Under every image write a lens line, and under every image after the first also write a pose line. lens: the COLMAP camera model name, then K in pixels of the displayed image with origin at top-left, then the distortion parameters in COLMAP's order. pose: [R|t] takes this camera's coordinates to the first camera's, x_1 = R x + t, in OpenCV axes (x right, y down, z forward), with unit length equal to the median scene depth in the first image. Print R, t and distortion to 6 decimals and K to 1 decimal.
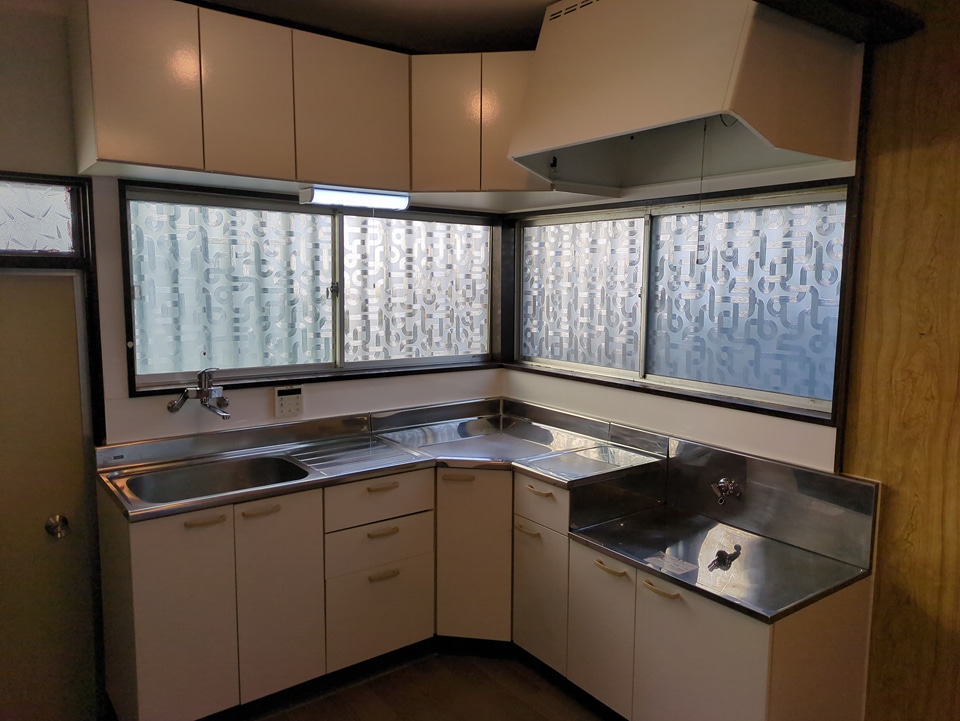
lens RADIAL K [[715.3, 0, 480.7], [0, 715.3, 361.0], [0, 0, 1]] dist [0.026872, 0.003815]
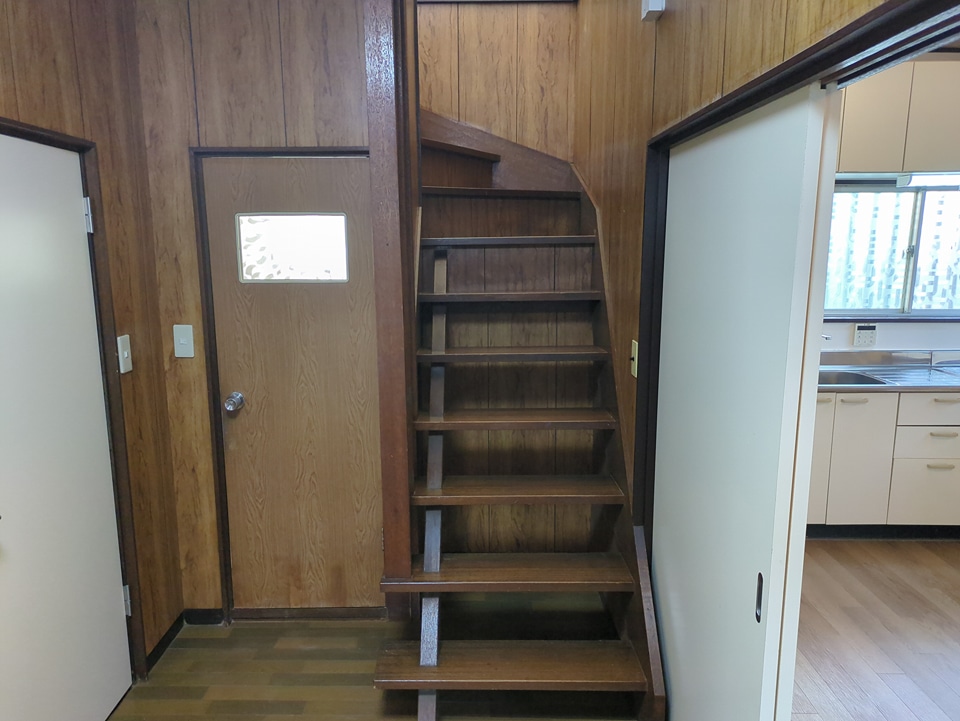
lens RADIAL K [[715.3, 0, 470.0], [0, 715.3, 382.5], [0, 0, 1]] dist [0.026872, 0.003815]
pose [[0.801554, 0.098264, -0.589793, -0.049414], [-0.056364, 0.994429, 0.089077, 0.063438], [0.595260, -0.038157, 0.802626, -0.521590]]
